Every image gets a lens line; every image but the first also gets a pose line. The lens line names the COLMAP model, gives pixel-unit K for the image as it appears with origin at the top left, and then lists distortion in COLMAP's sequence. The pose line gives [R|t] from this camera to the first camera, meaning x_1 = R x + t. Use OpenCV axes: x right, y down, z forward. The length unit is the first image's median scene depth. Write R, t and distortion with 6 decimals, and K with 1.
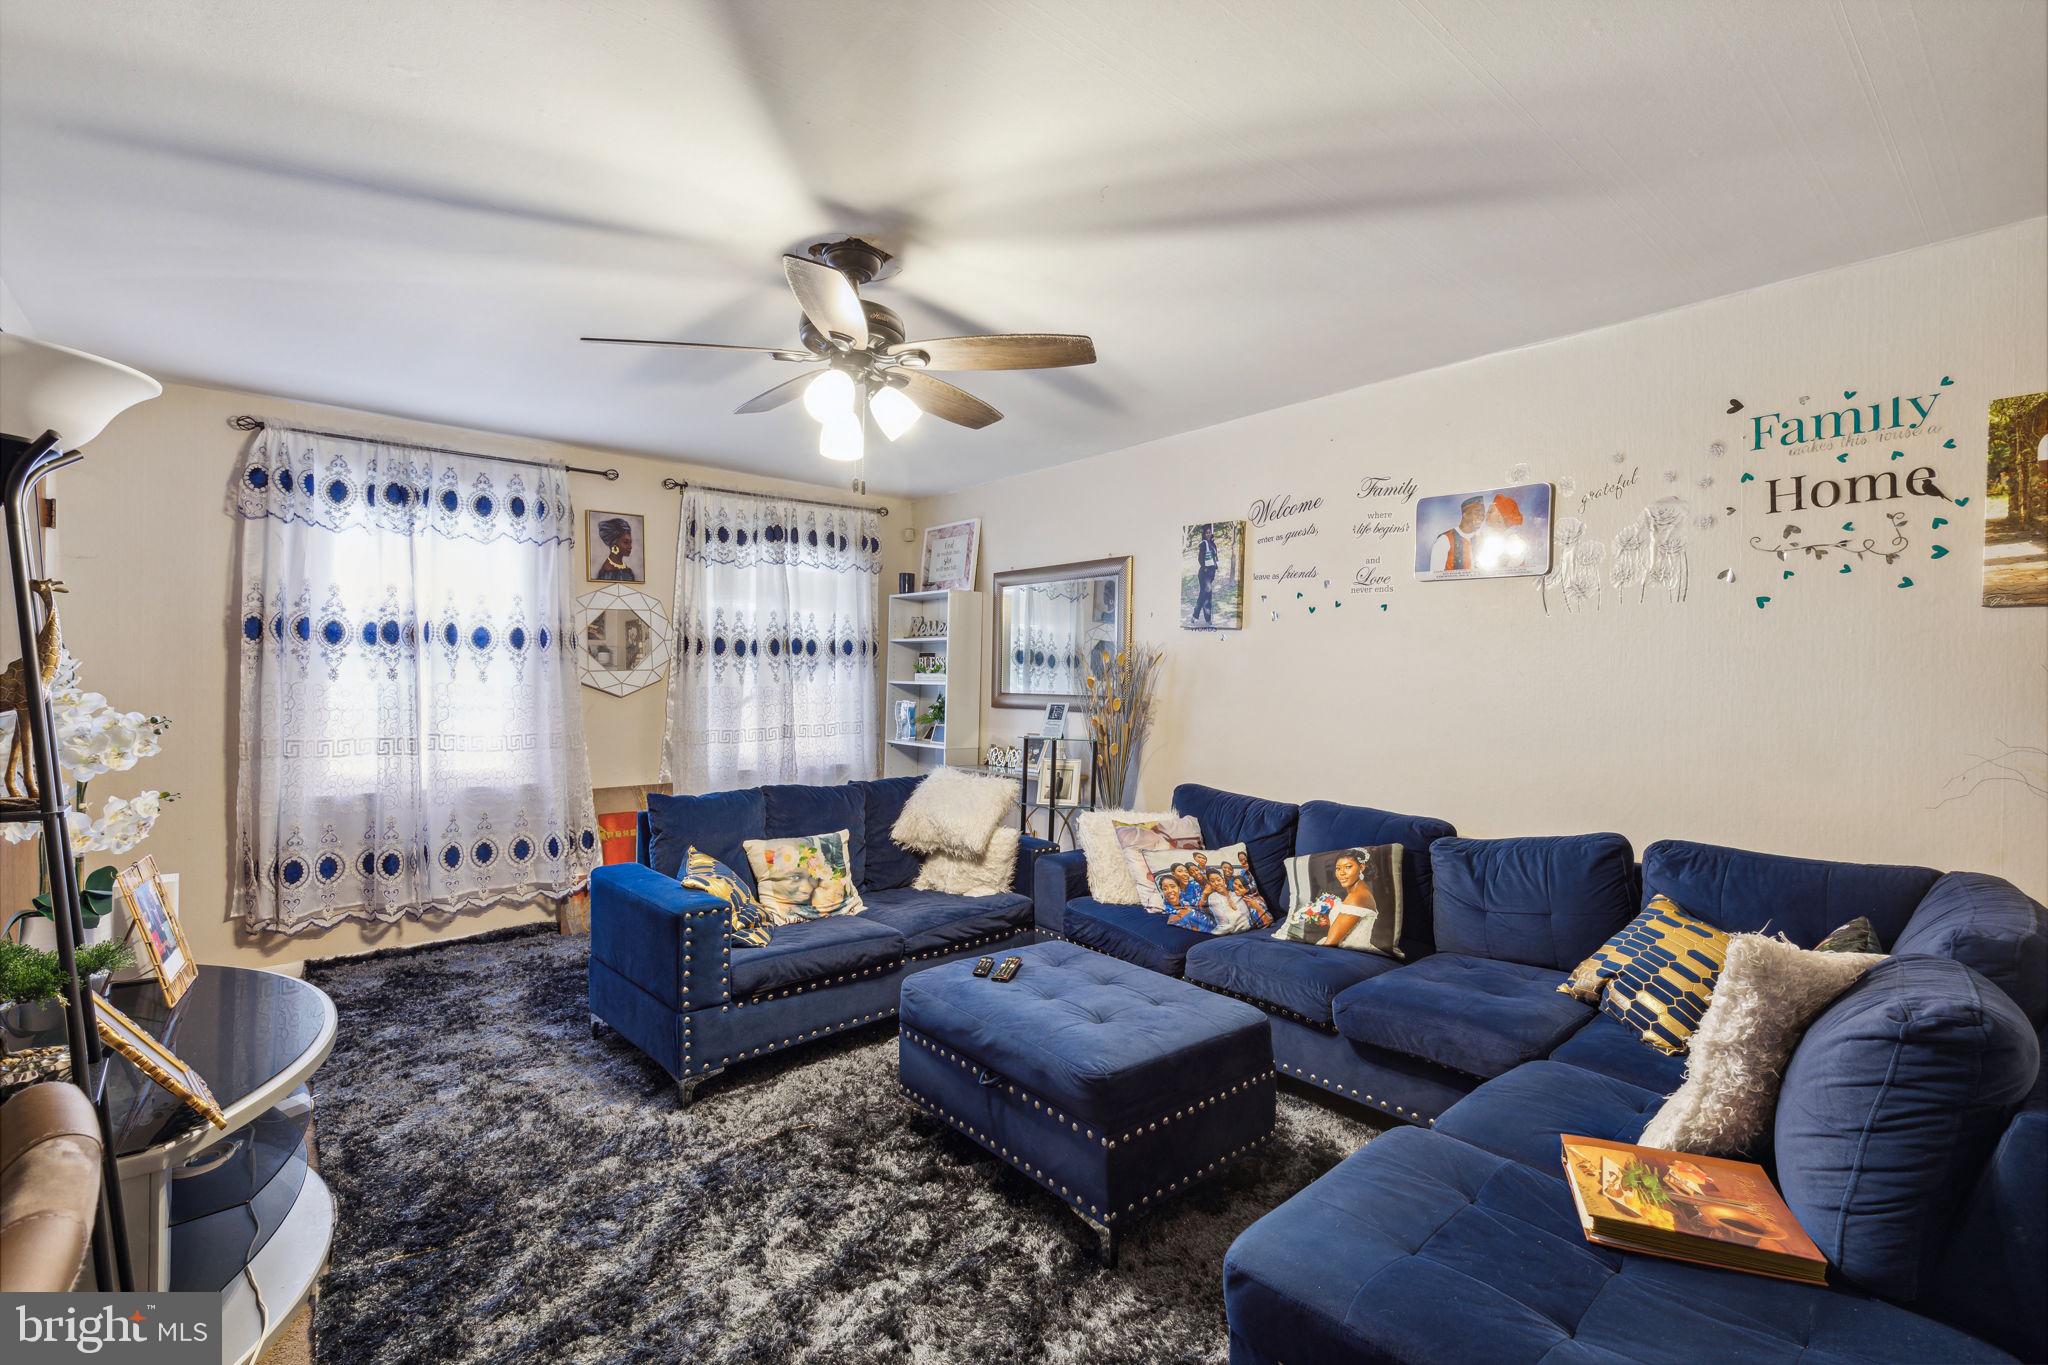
lens RADIAL K [[908.6, 0, 1012.8], [0, 908.6, 678.1], [0, 0, 1]] dist [-0.002813, -0.000163]
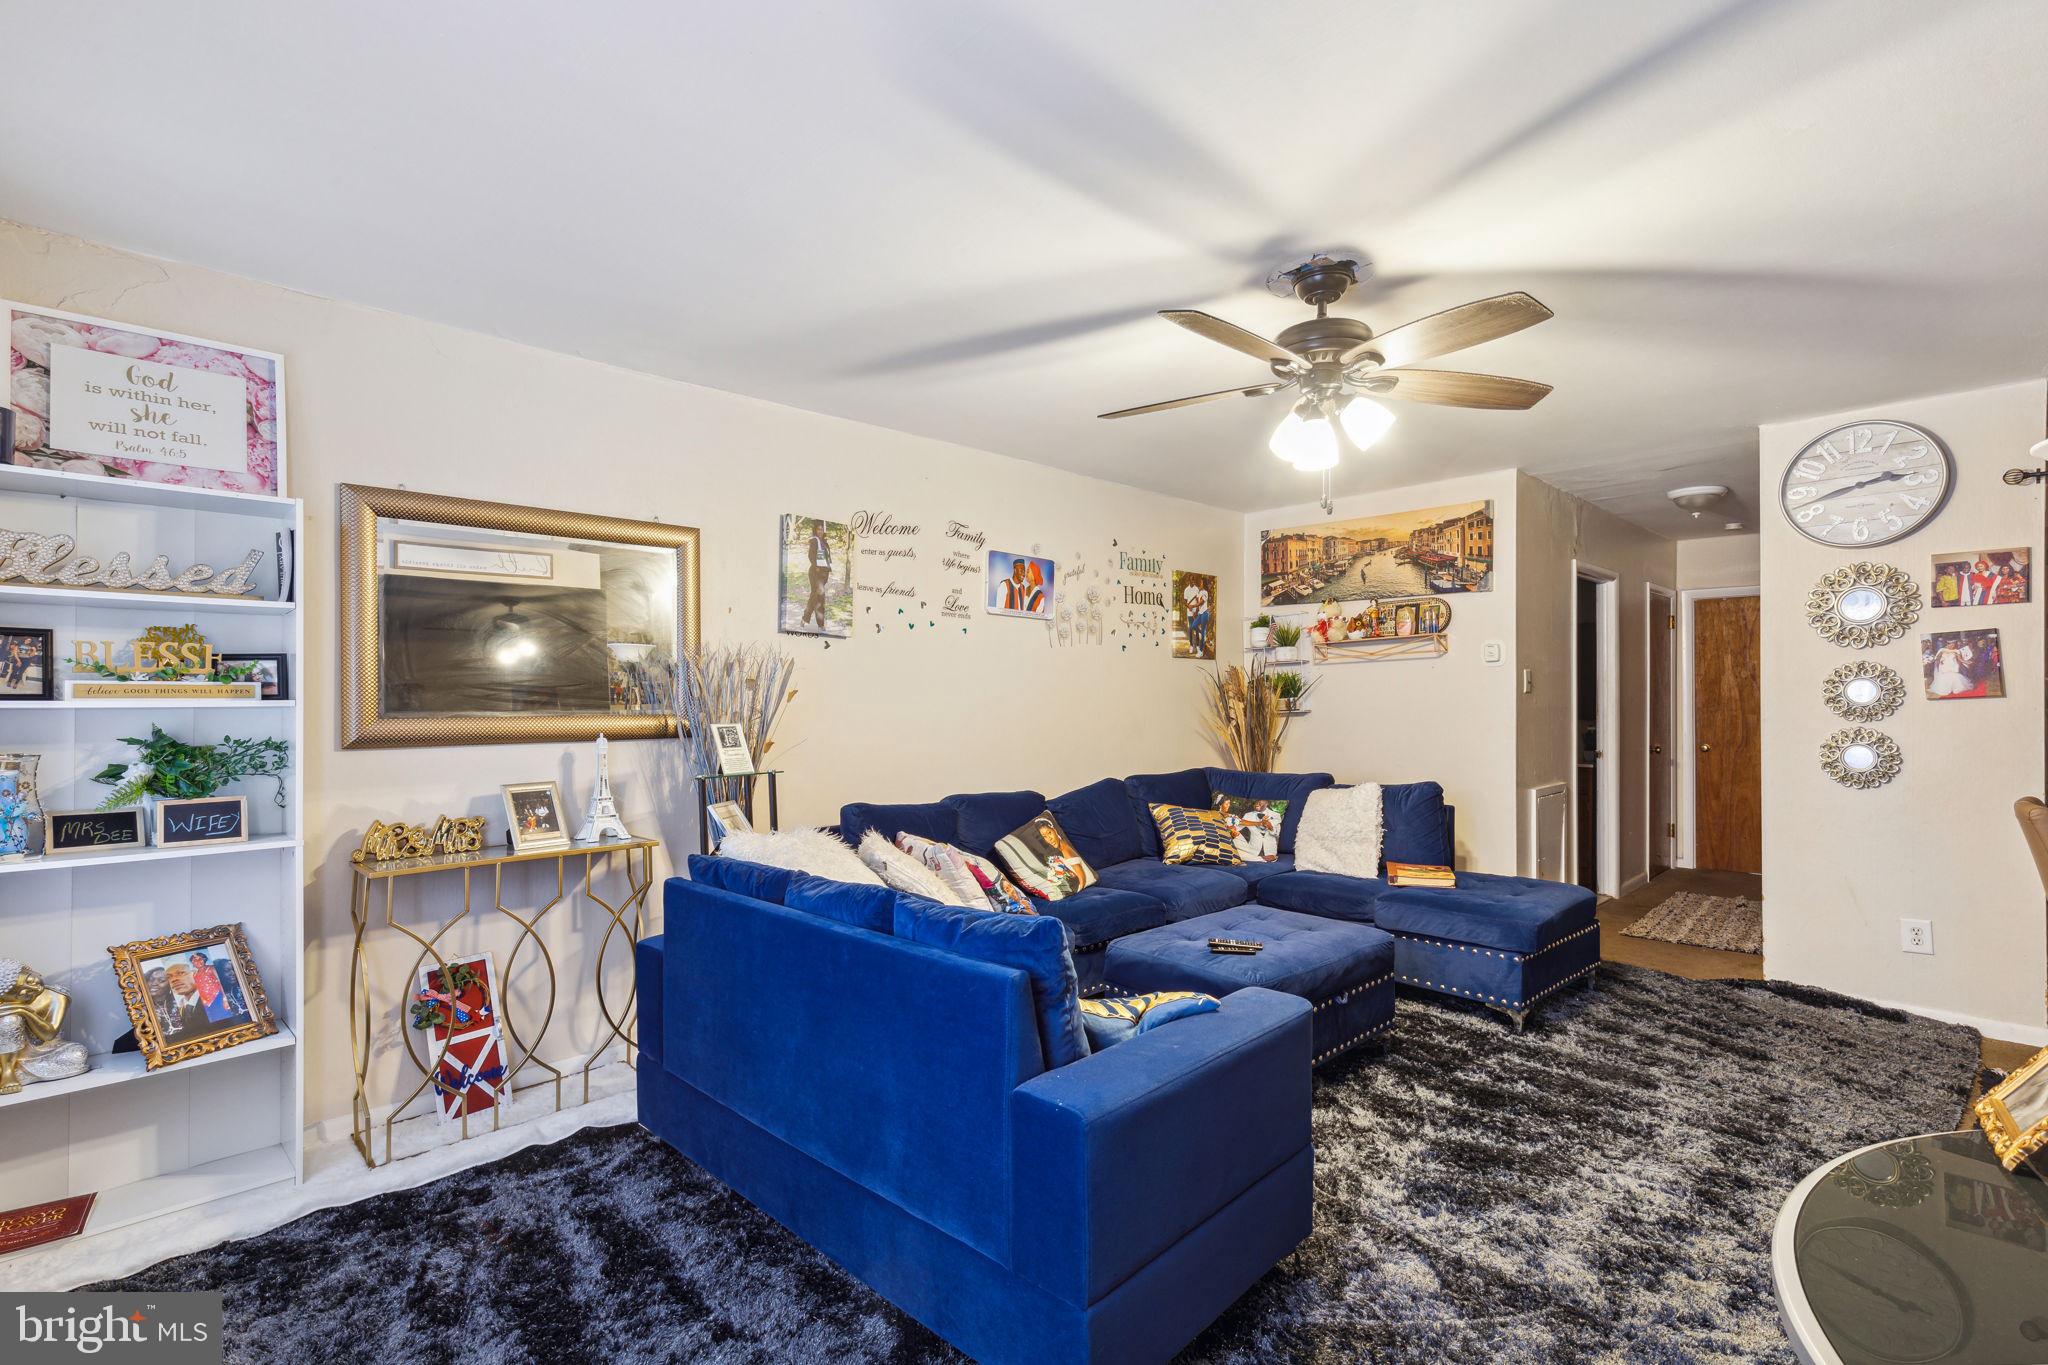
lens RADIAL K [[956.7, 0, 1018.3], [0, 956.7, 688.9], [0, 0, 1]] dist [0.000405, 0.000004]
pose [[-0.079109, -0.002281, 0.996863, -0.781856], [0.003961, 0.999989, 0.002602, -0.002011], [-0.996858, 0.004154, -0.079099, 0.906054]]
